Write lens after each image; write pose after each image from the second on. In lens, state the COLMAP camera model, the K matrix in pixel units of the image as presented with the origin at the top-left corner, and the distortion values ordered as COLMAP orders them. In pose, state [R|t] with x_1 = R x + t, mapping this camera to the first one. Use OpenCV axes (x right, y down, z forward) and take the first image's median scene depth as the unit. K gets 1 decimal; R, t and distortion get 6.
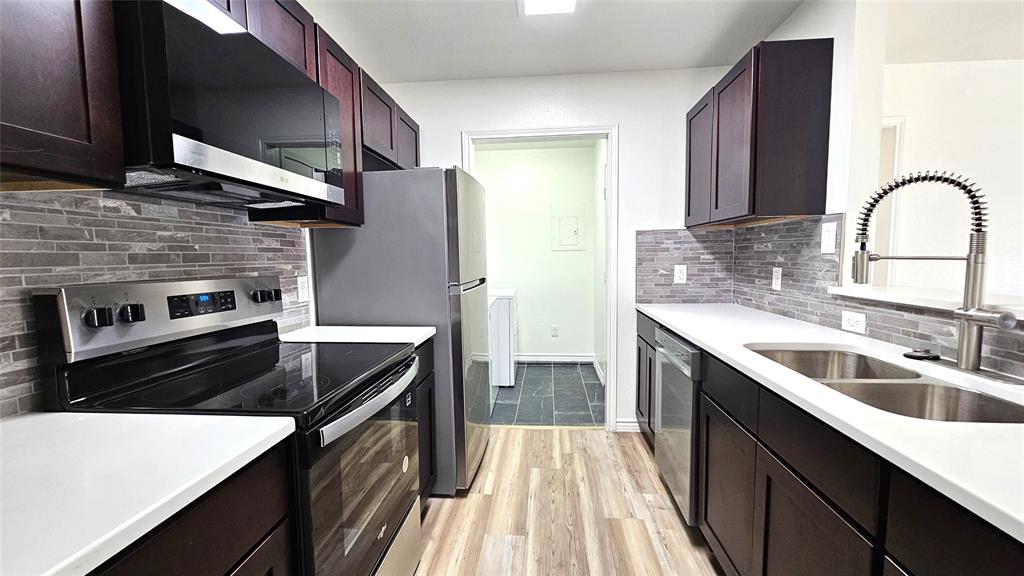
lens RADIAL K [[419.9, 0, 511.5], [0, 419.9, 290.8], [0, 0, 1]] dist [-0.003618, -0.000173]
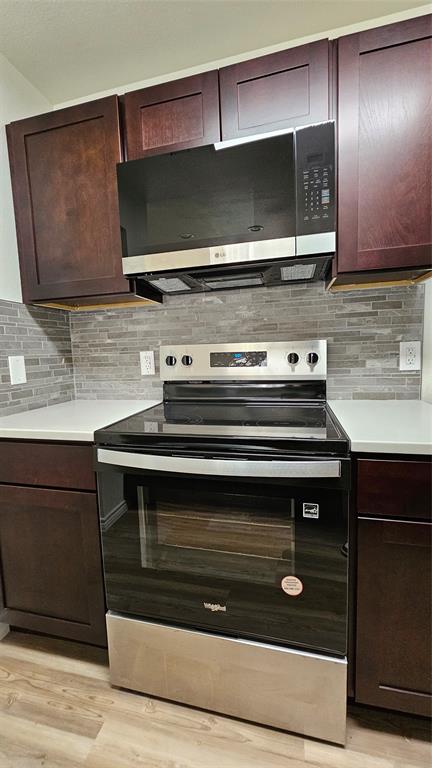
lens RADIAL K [[314.9, 0, 211.2], [0, 314.9, 383.5], [0, 0, 1]] dist [-0.003618, -0.000173]
pose [[-0.164957, 0.119645, -0.979017, 0.326502], [-0.041666, 0.990884, 0.128115, -0.020917], [0.985420, 0.061925, -0.158468, 1.034123]]
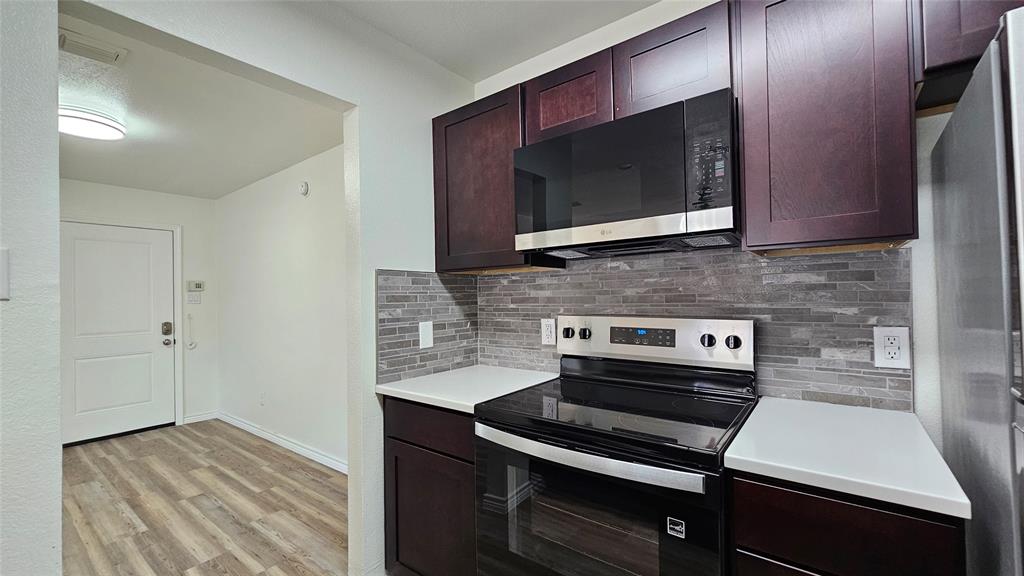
lens RADIAL K [[419.9, 0, 505.2], [0, 419.9, 290.3], [0, 0, 1]] dist [-0.003618, -0.000173]
pose [[-0.553725, 0.012971, -0.832599, 0.487784], [-0.040678, 0.998264, 0.042606, -0.134746], [0.831705, 0.057461, -0.552236, 1.276125]]
